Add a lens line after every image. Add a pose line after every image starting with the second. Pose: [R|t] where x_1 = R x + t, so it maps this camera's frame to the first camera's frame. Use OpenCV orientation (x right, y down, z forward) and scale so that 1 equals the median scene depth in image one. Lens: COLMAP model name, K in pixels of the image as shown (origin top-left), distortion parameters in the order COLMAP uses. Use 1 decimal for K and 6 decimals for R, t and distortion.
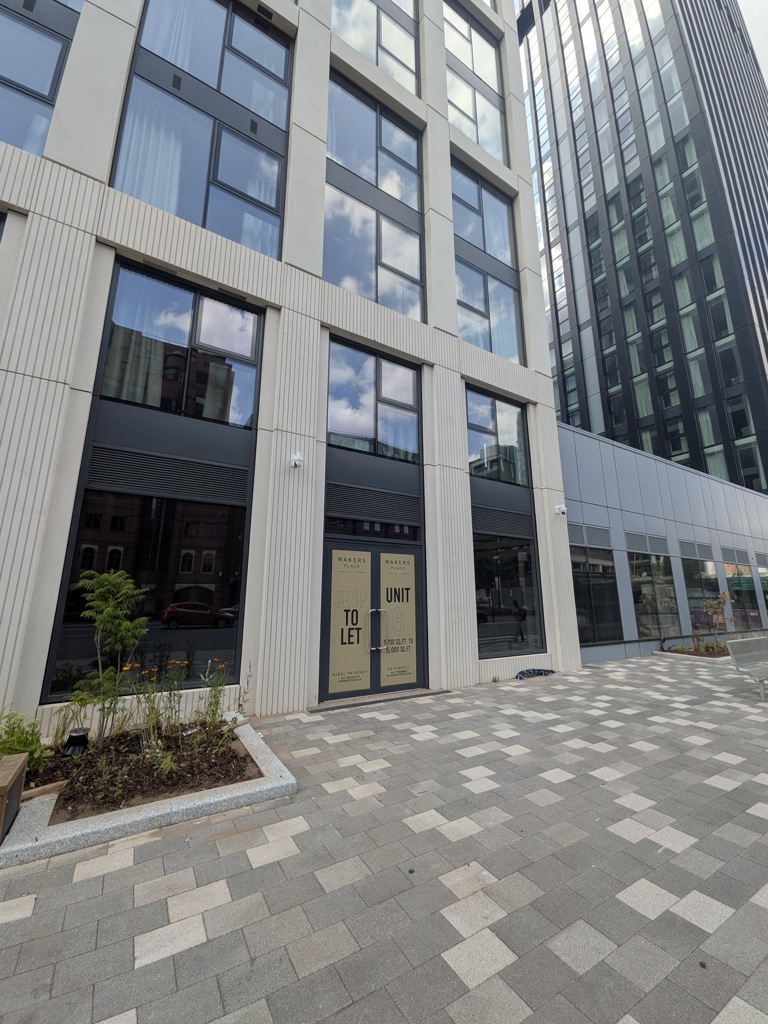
lens RADIAL K [[399.6, 0, 380.4], [0, 399.6, 511.3], [0, 0, 1]] dist [0.000351, -0.000182]
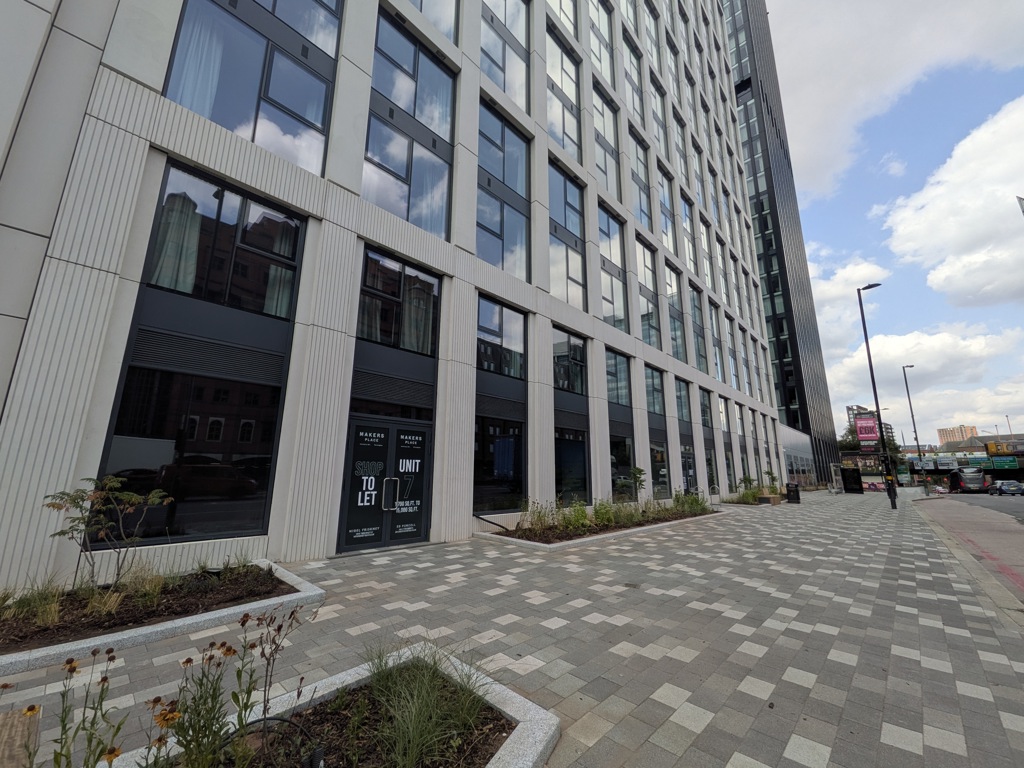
lens RADIAL K [[399.1, 0, 509.2], [0, 399.1, 388.0], [0, 0, 1]] dist [0.002561, -0.000261]
pose [[0.966756, 0.059907, 0.248583, 0.018661], [-0.061590, 0.998101, -0.001008, -0.041219], [-0.248172, -0.014336, 0.968610, -0.256049]]
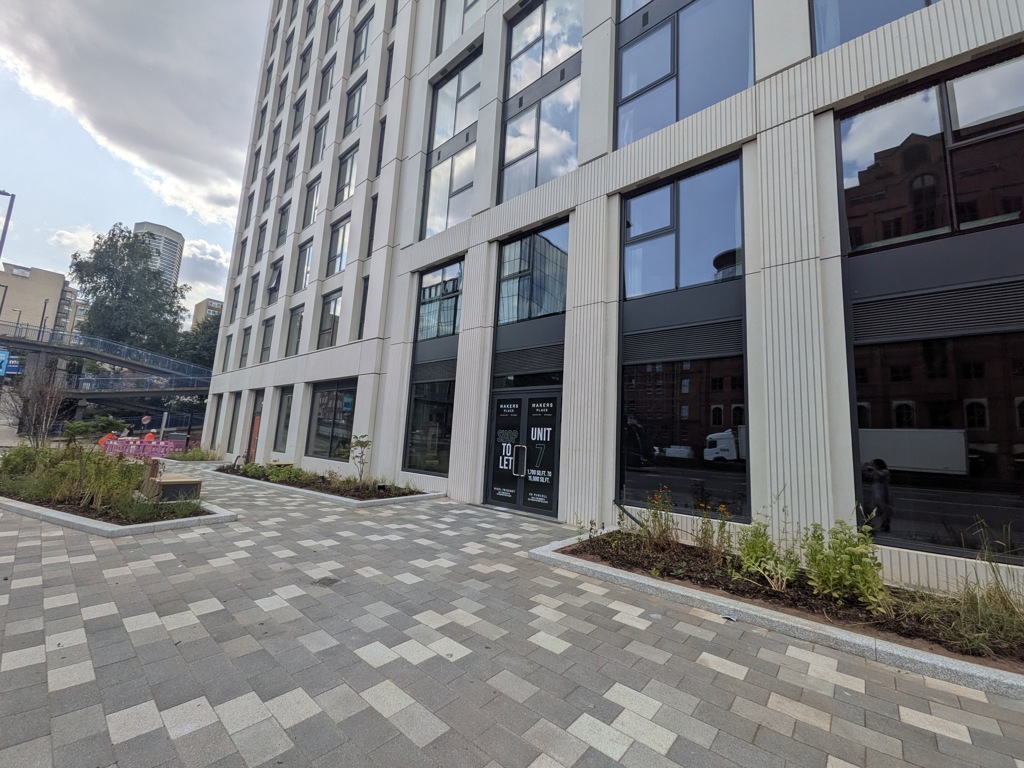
lens RADIAL K [[399.1, 0, 509.2], [0, 399.1, 388.0], [0, 0, 1]] dist [0.002561, -0.000261]
pose [[0.318794, -0.110152, -0.941402, 1.097409], [0.151397, 0.986389, -0.064148, 0.136106], [0.935655, -0.122075, 0.331132, 0.520193]]
